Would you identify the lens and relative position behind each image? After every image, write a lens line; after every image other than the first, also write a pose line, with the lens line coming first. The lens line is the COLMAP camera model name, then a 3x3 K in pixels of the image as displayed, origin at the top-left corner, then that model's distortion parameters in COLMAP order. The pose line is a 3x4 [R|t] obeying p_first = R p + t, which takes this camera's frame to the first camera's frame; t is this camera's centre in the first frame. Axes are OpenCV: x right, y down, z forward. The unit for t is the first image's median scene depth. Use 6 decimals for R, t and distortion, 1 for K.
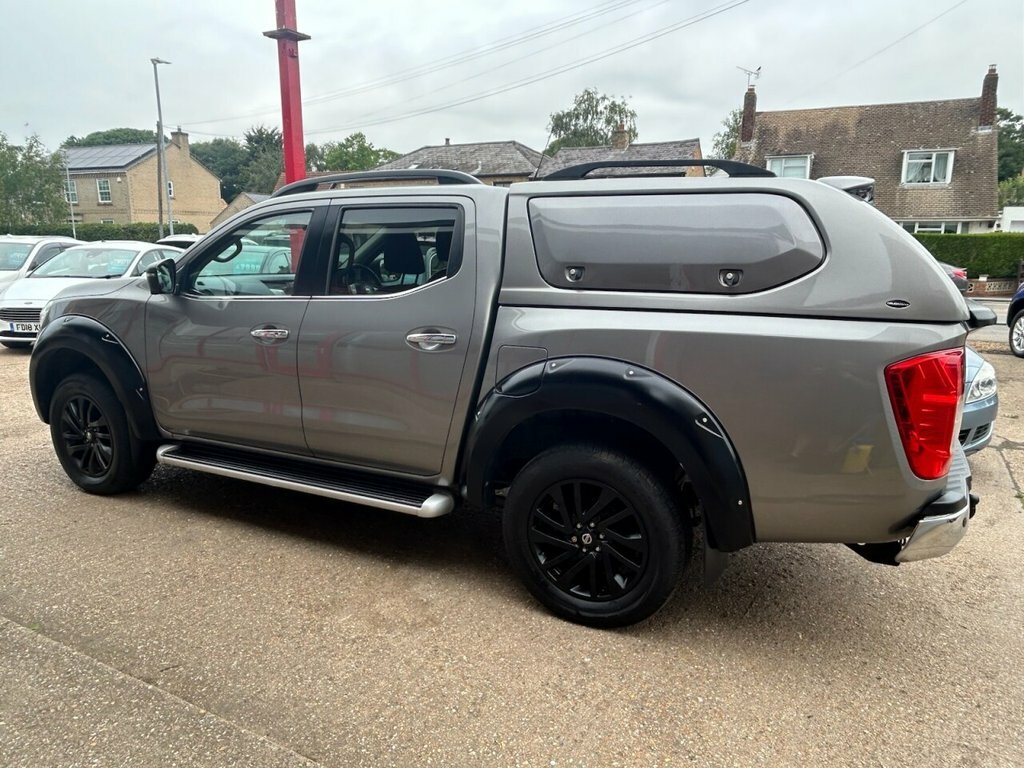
lens RADIAL K [[727.5, 0, 520.0], [0, 727.5, 386.7], [0, 0, 1]] dist [-0.003373, -0.000834]
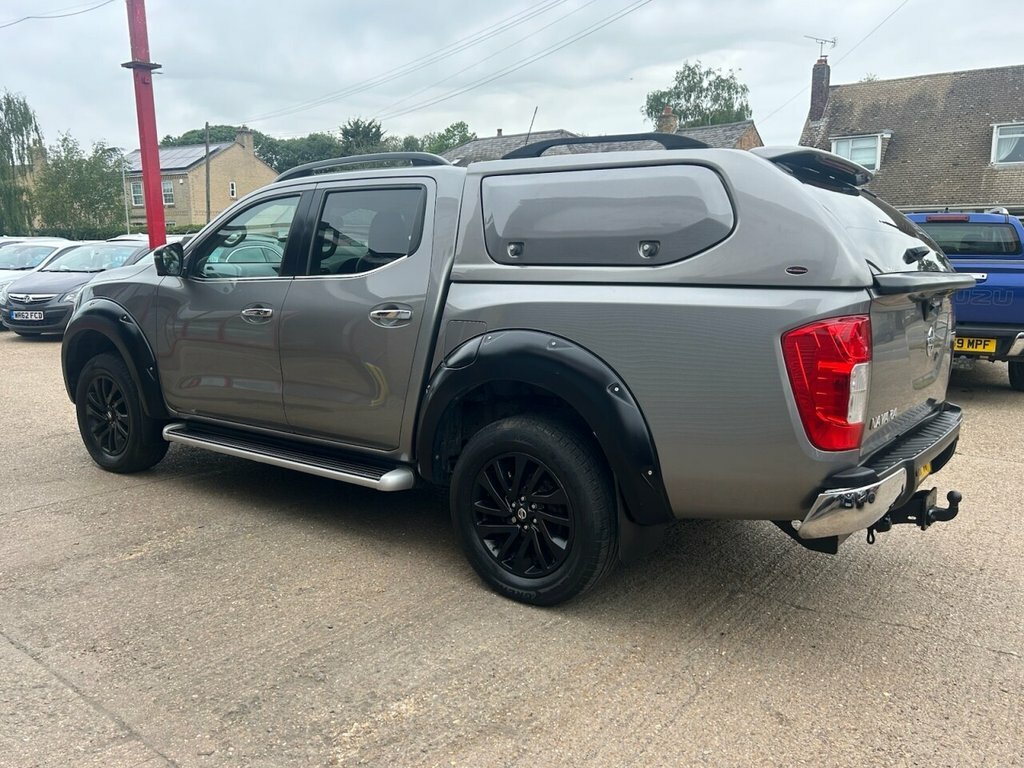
lens RADIAL K [[841.0, 0, 512.0], [0, 841.0, 384.0], [0, 0, 1]] dist [0.086122, -0.141605]
pose [[0.985060, 0.021484, -0.170866, 0.196390], [-0.027235, 0.999136, -0.031386, 0.049715], [0.170044, 0.035570, 0.984794, -0.111011]]
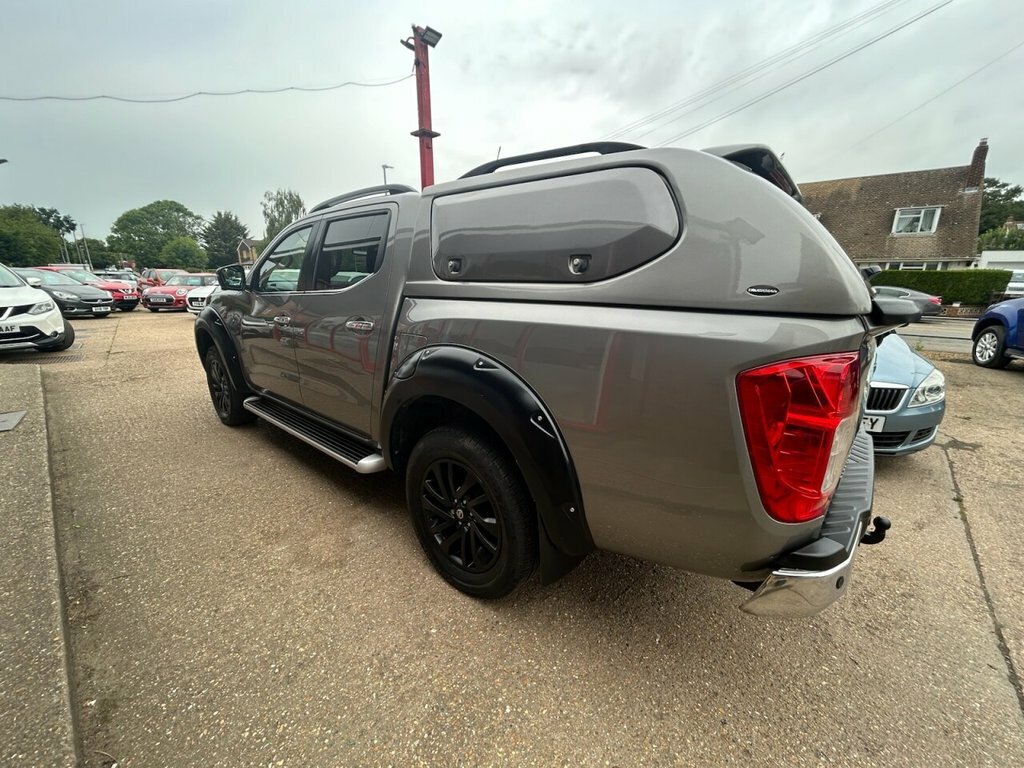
lens RADIAL K [[426.9, 0, 510.4], [0, 426.9, 387.2], [0, 0, 1]] dist [-0.001428, -0.000563]
pose [[0.970917, 0.063765, -0.230769, 0.216490], [-0.051737, 0.996986, 0.057810, -0.014945], [0.233760, -0.044190, 0.971290, 0.292088]]
